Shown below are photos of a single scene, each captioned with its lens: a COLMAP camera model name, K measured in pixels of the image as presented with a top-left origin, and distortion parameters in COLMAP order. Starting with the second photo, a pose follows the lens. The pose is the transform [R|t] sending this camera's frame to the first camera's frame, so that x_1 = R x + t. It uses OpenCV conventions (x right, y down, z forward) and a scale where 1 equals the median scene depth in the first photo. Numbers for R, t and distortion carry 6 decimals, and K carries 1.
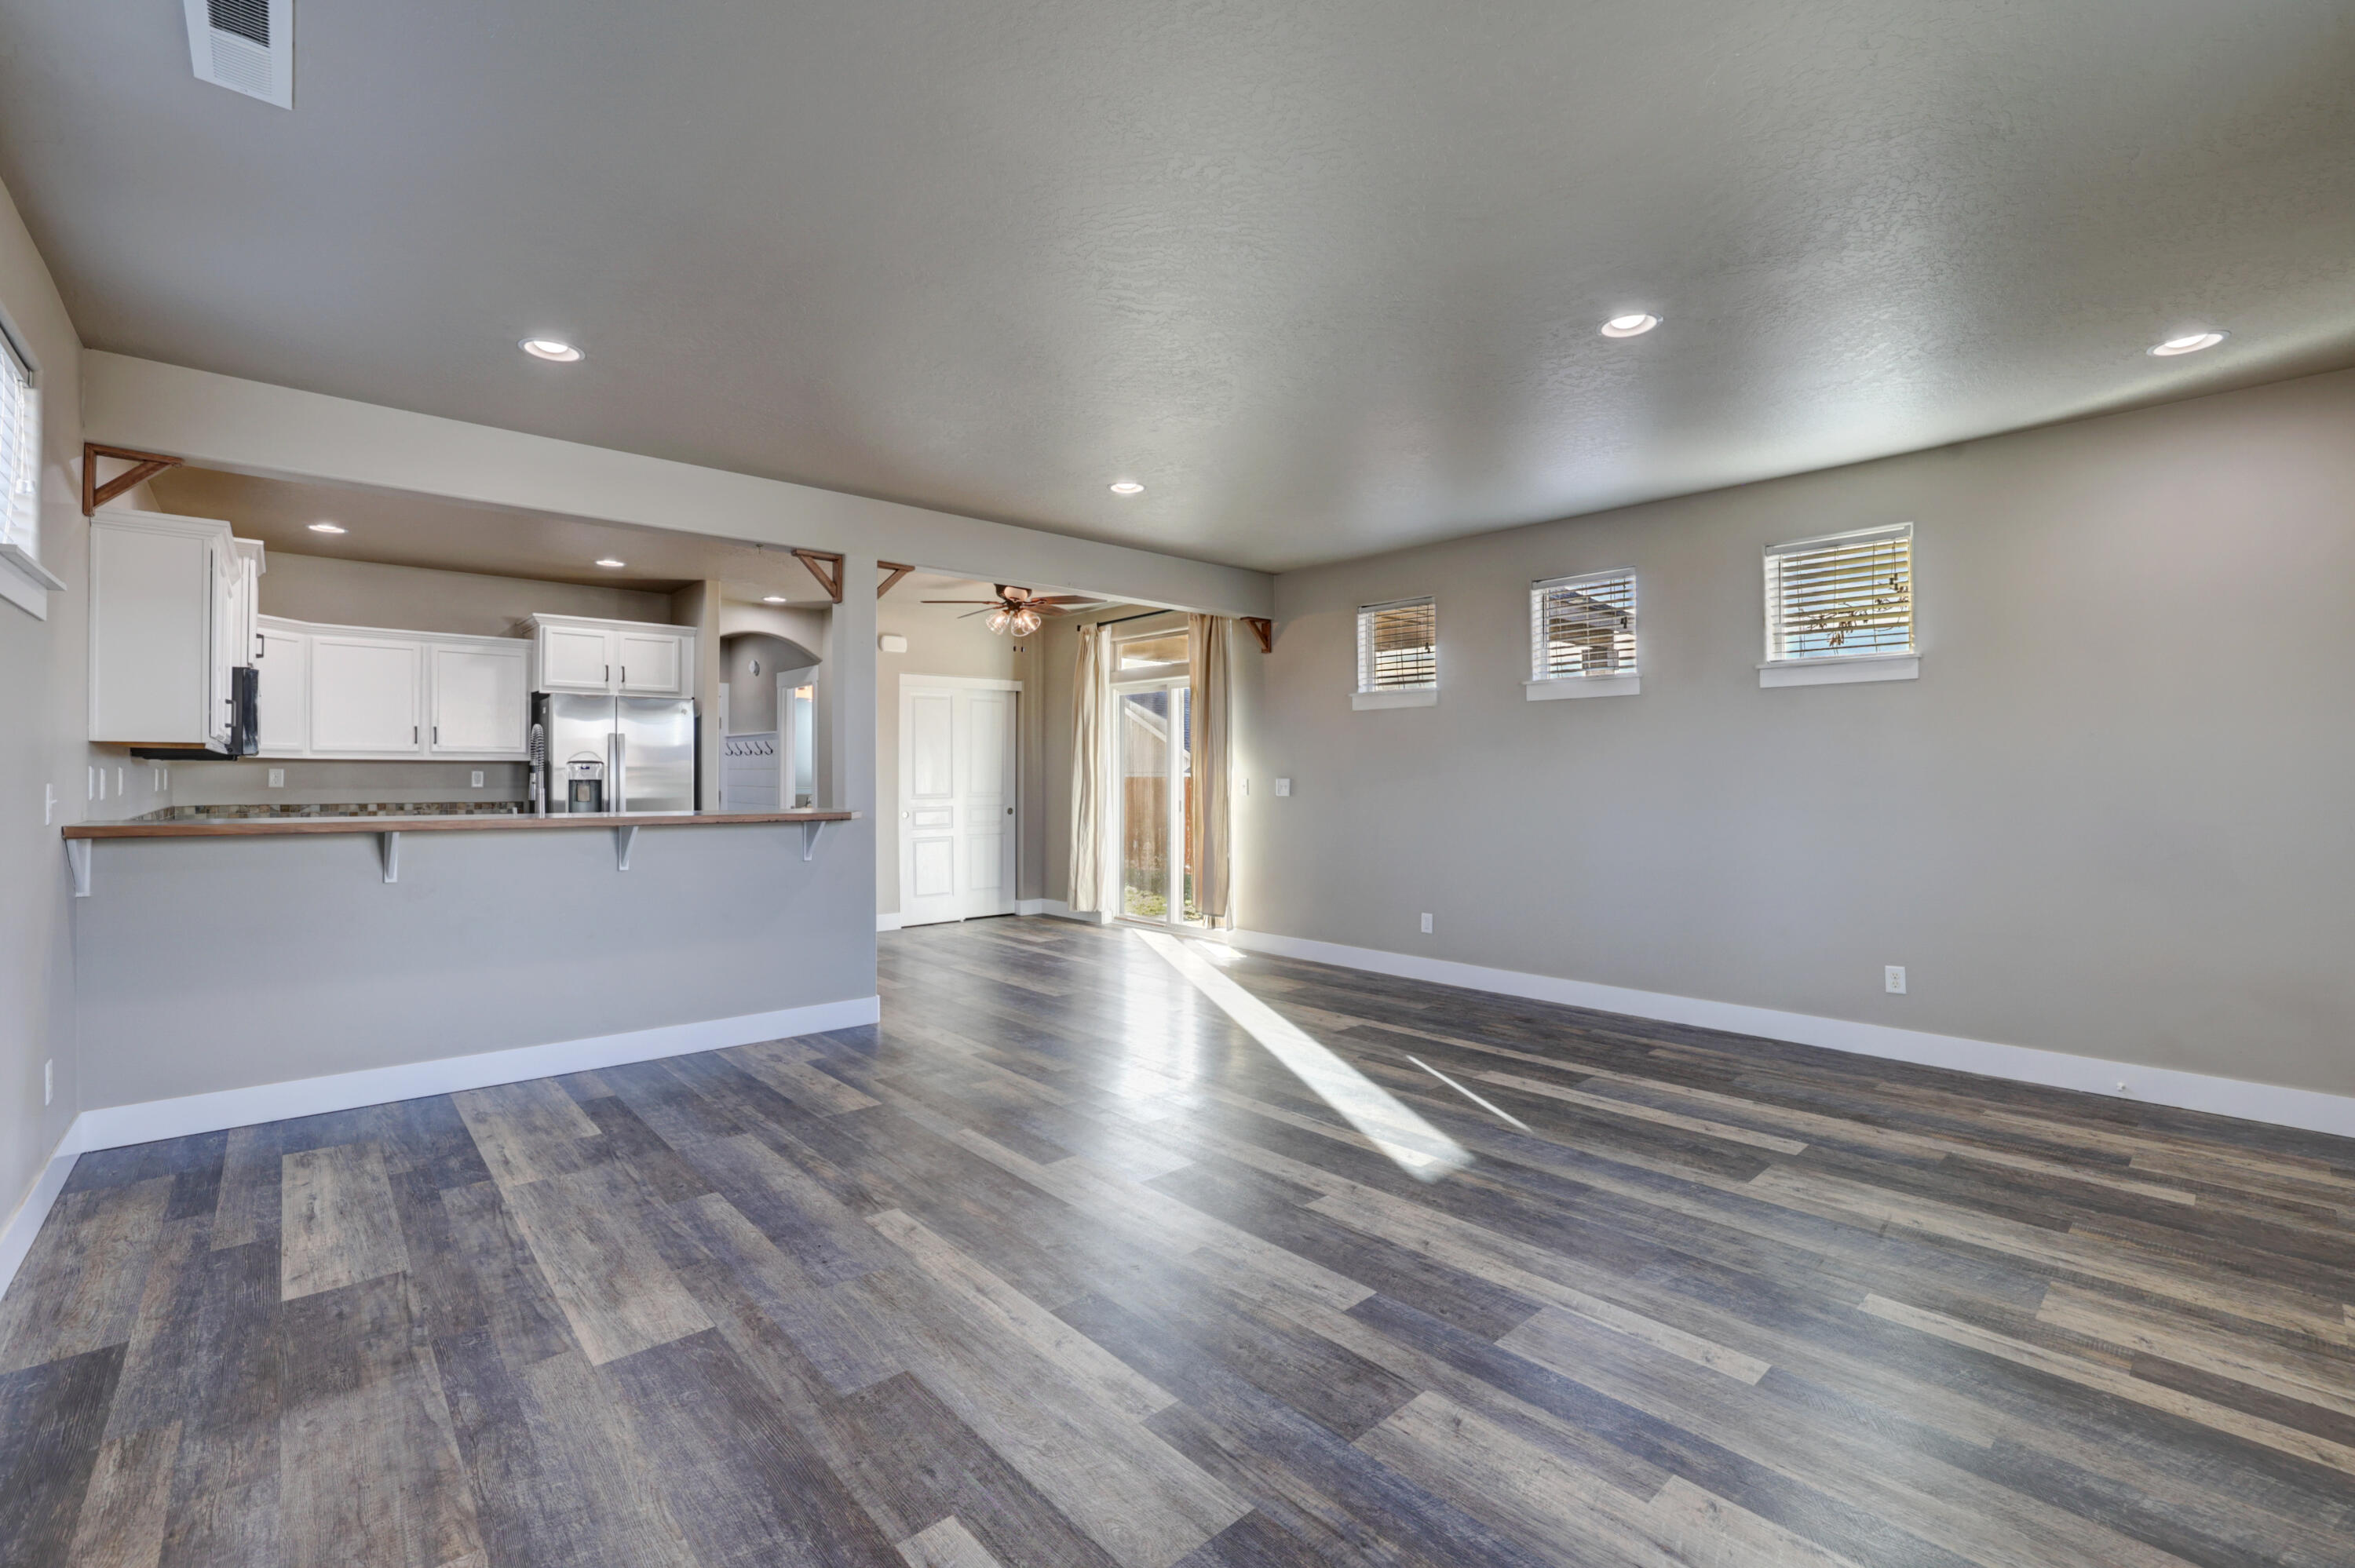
lens RADIAL K [[1018.6, 0, 1169.9], [0, 1018.6, 768.4], [0, 0, 1]] dist [-0.052920, 0.019626]
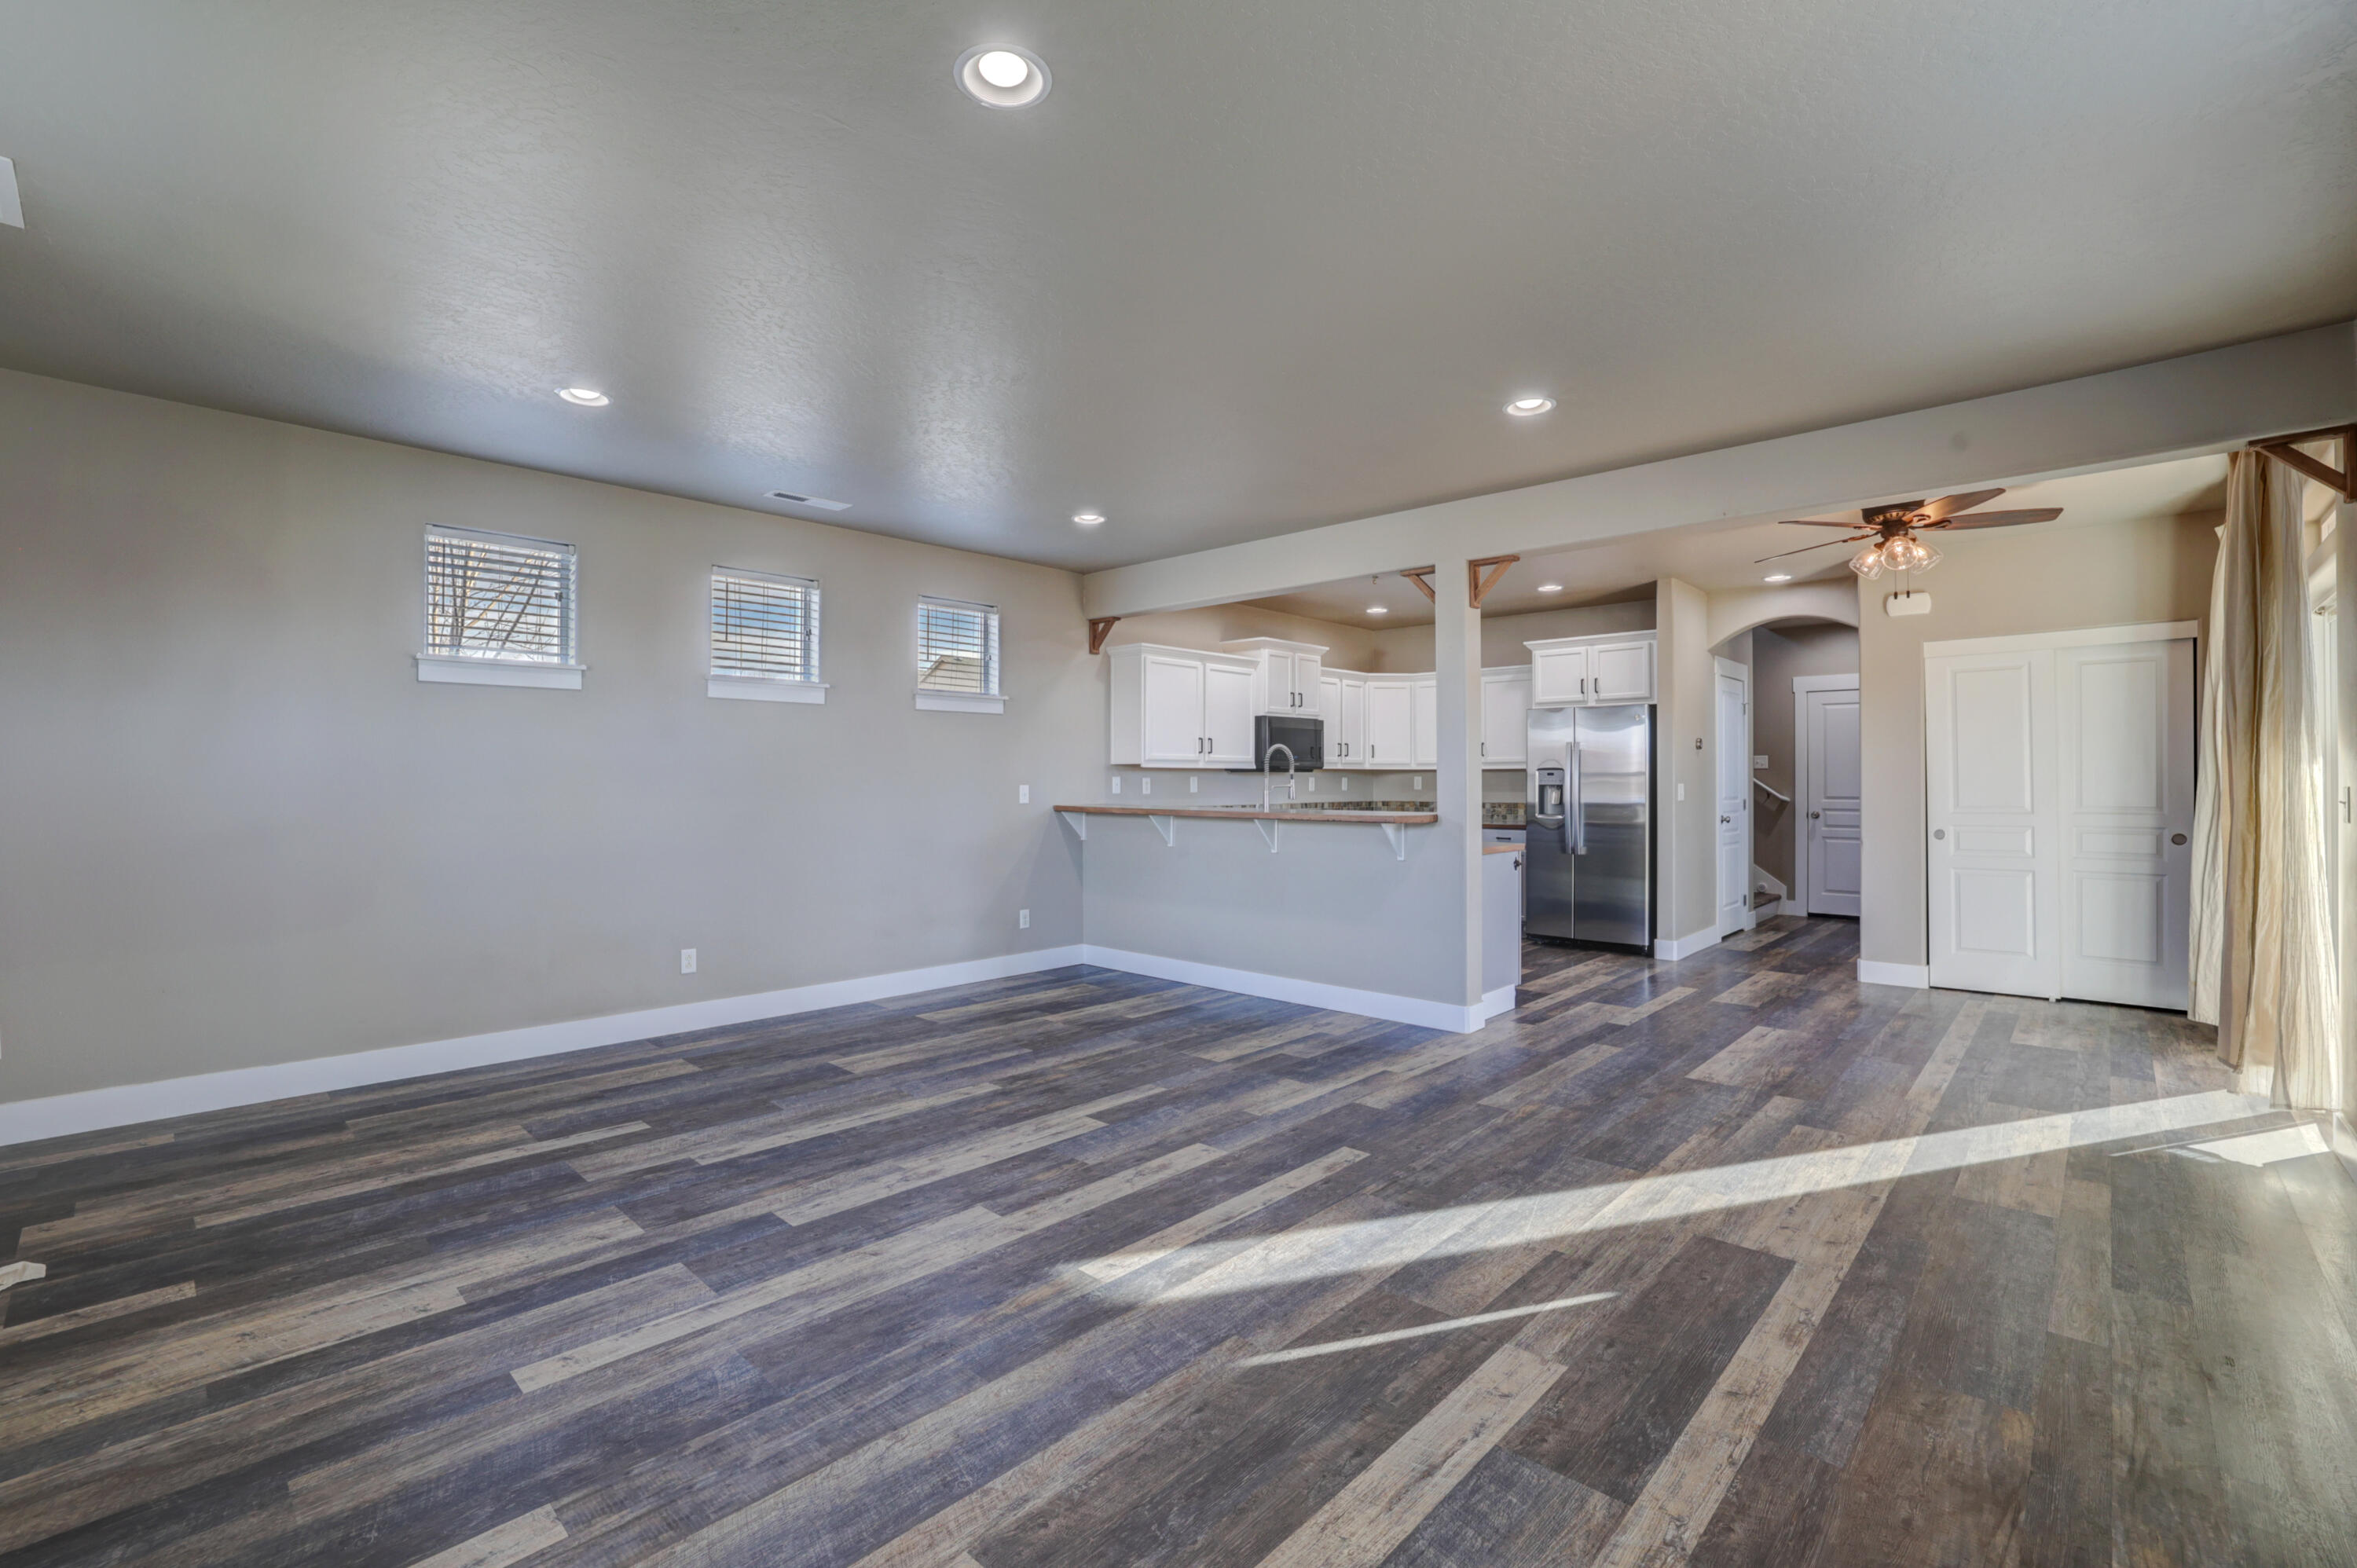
lens RADIAL K [[1019.5, 0, 1170.9], [0, 1019.5, 768.4], [0, 0, 1]] dist [-0.052920, 0.019626]
pose [[0.085006, -0.011774, -0.996311, 0.890191], [0.008031, 0.999906, -0.011131, 0.004530], [0.996348, -0.007055, 0.085093, 0.846989]]
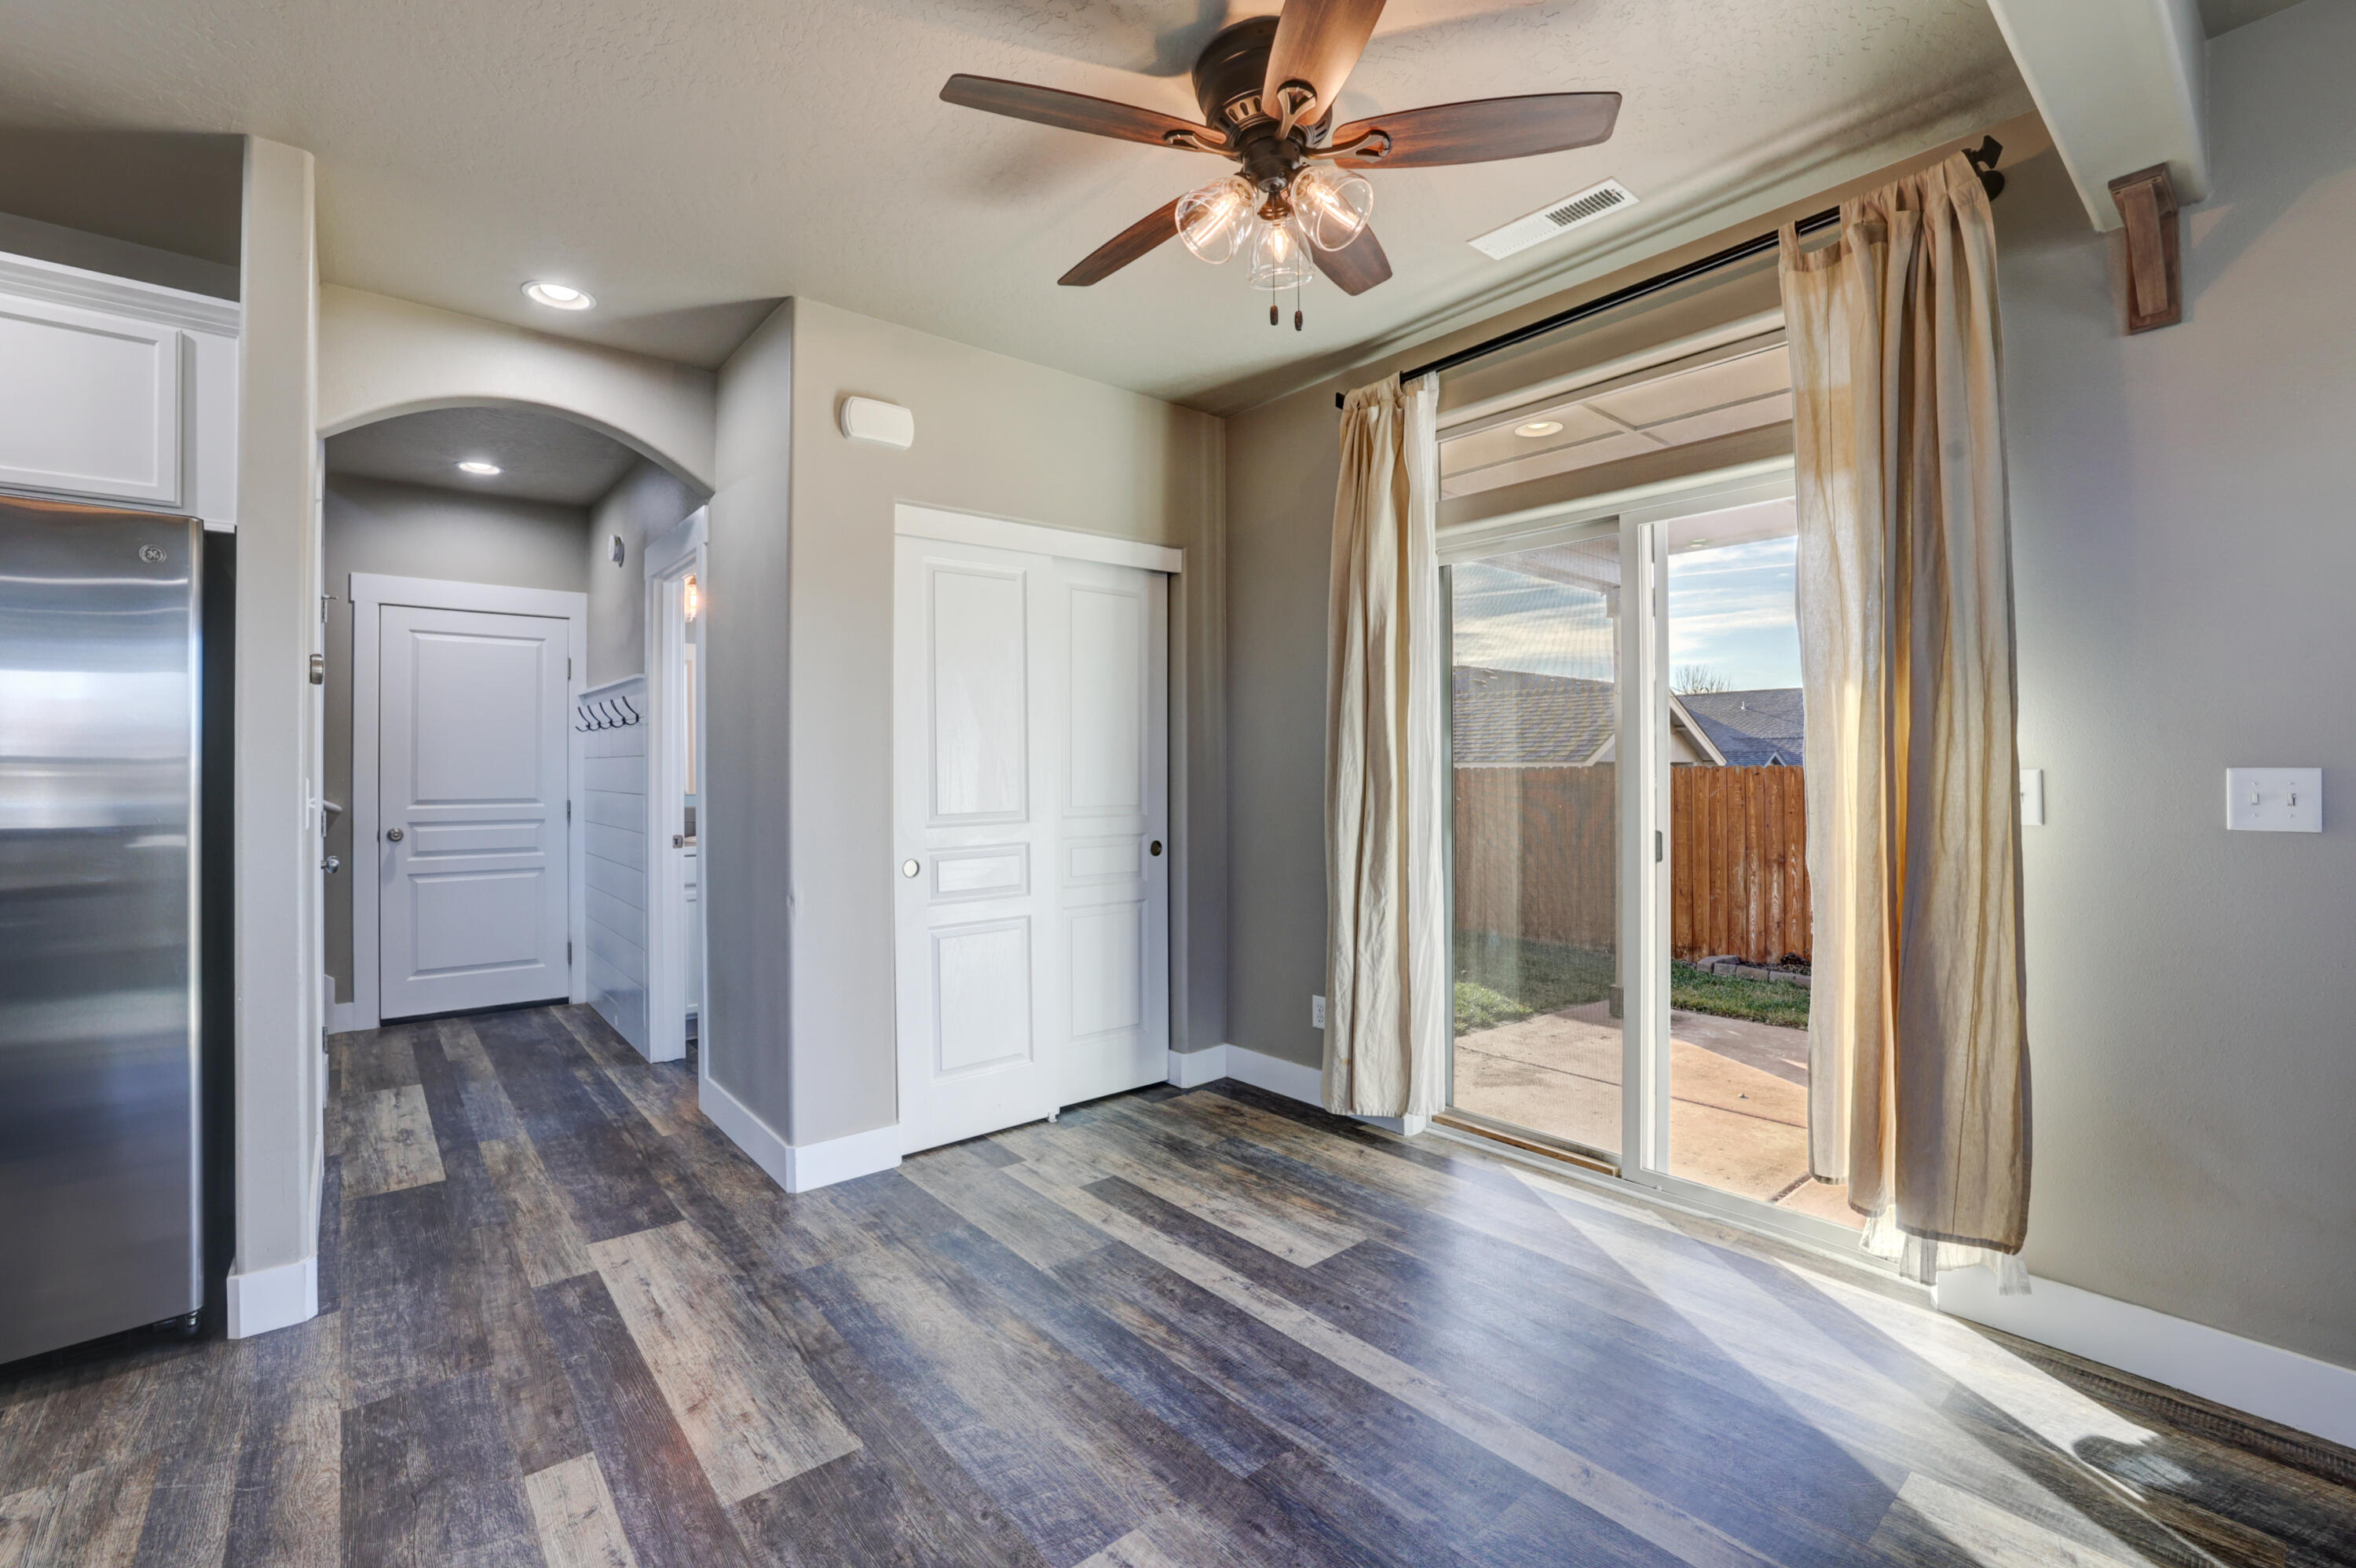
lens RADIAL K [[1019.0, 0, 1170.4], [0, 1019.0, 768.4], [0, 0, 1]] dist [-0.052920, 0.019626]
pose [[0.999356, -0.004185, -0.035630, -0.322815], [0.004433, 0.999966, 0.006889, 0.011238], [0.035600, -0.007042, 0.999341, 1.345098]]
